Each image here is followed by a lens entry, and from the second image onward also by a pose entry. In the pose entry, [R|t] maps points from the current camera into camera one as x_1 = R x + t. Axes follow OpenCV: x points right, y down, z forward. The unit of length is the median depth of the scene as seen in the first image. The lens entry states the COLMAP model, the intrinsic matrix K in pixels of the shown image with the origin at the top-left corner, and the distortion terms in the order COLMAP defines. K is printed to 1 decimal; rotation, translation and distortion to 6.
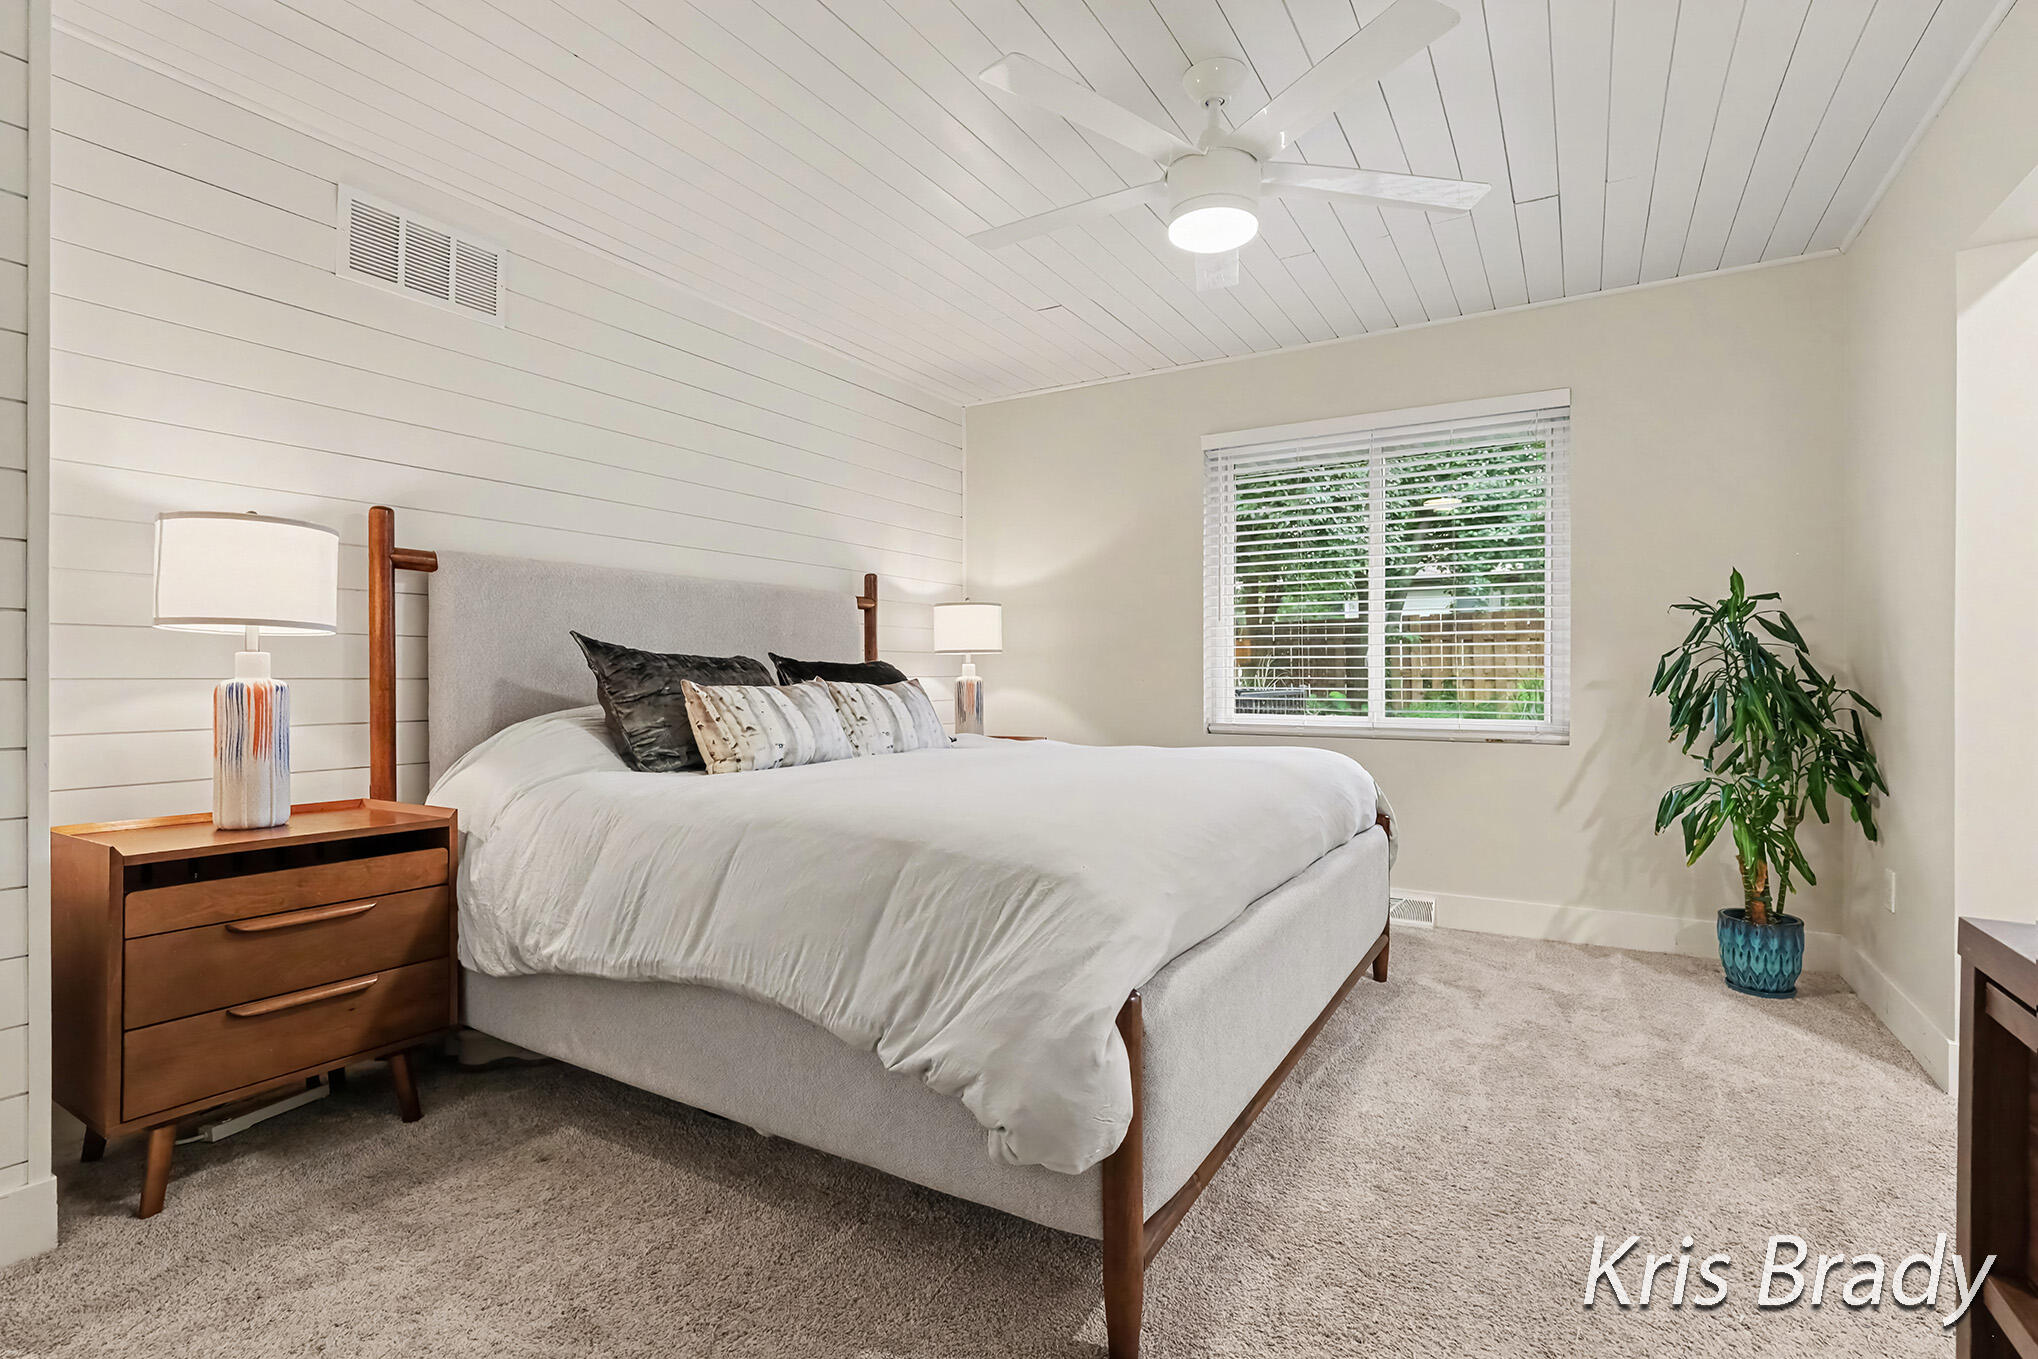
lens RADIAL K [[943.5, 0, 1022.3], [0, 943.5, 674.8], [0, 0, 1]] dist [-0.031057, -0.000948]
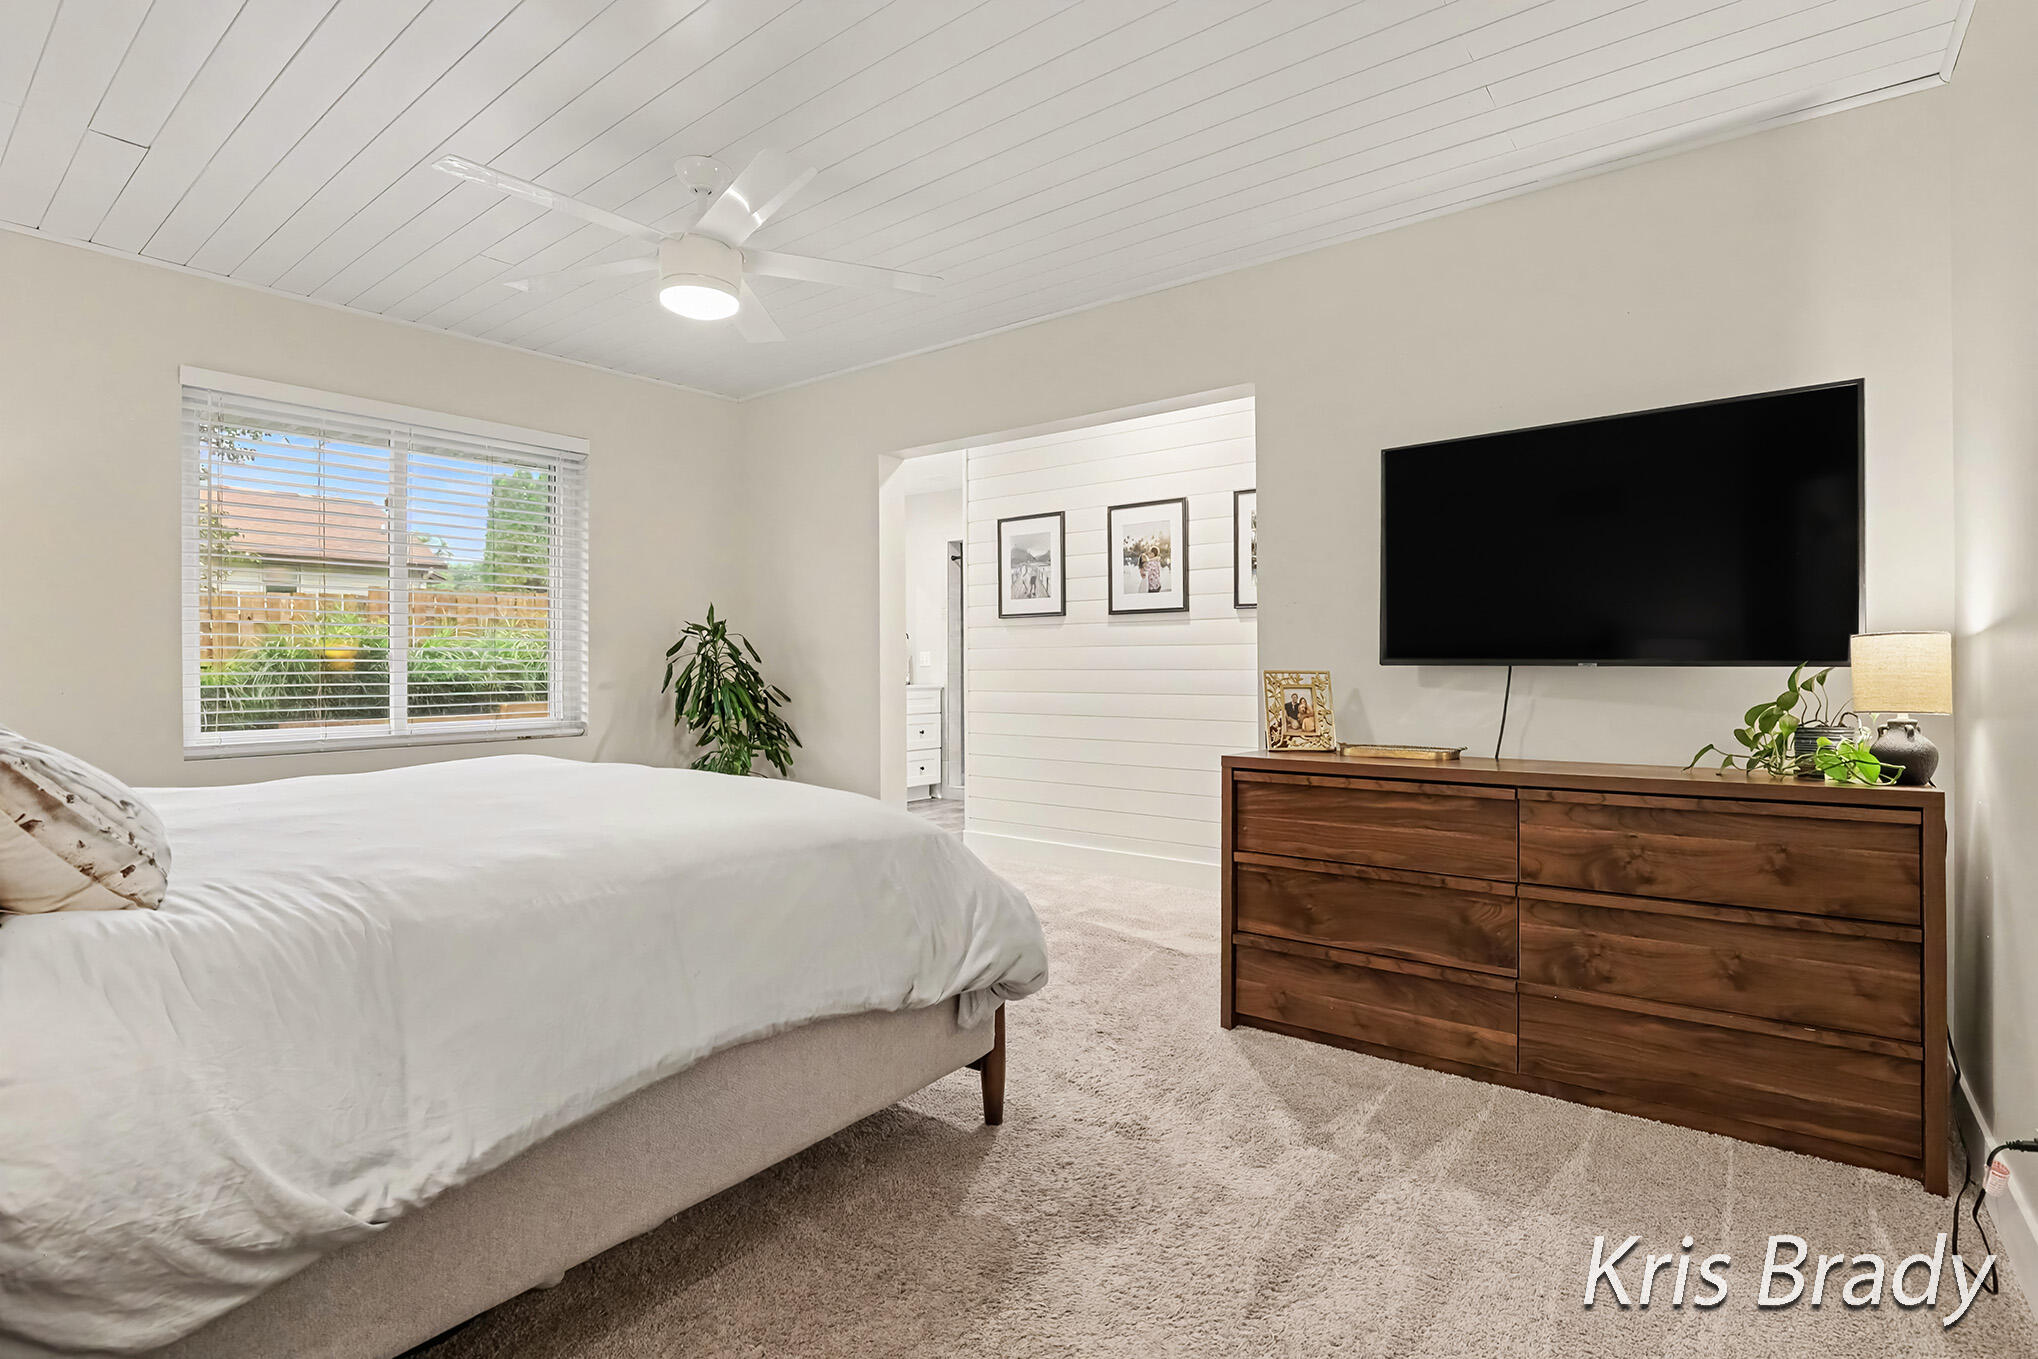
lens RADIAL K [[978.1, 0, 1022.3], [0, 978.1, 675.3], [0, 0, 1]] dist [-0.005860, -0.000604]
pose [[0.130223, -0.016308, 0.991351, -0.679241], [-0.003298, 0.999852, 0.016881, -0.030621], [-0.991479, -0.005468, 0.130150, 0.318027]]
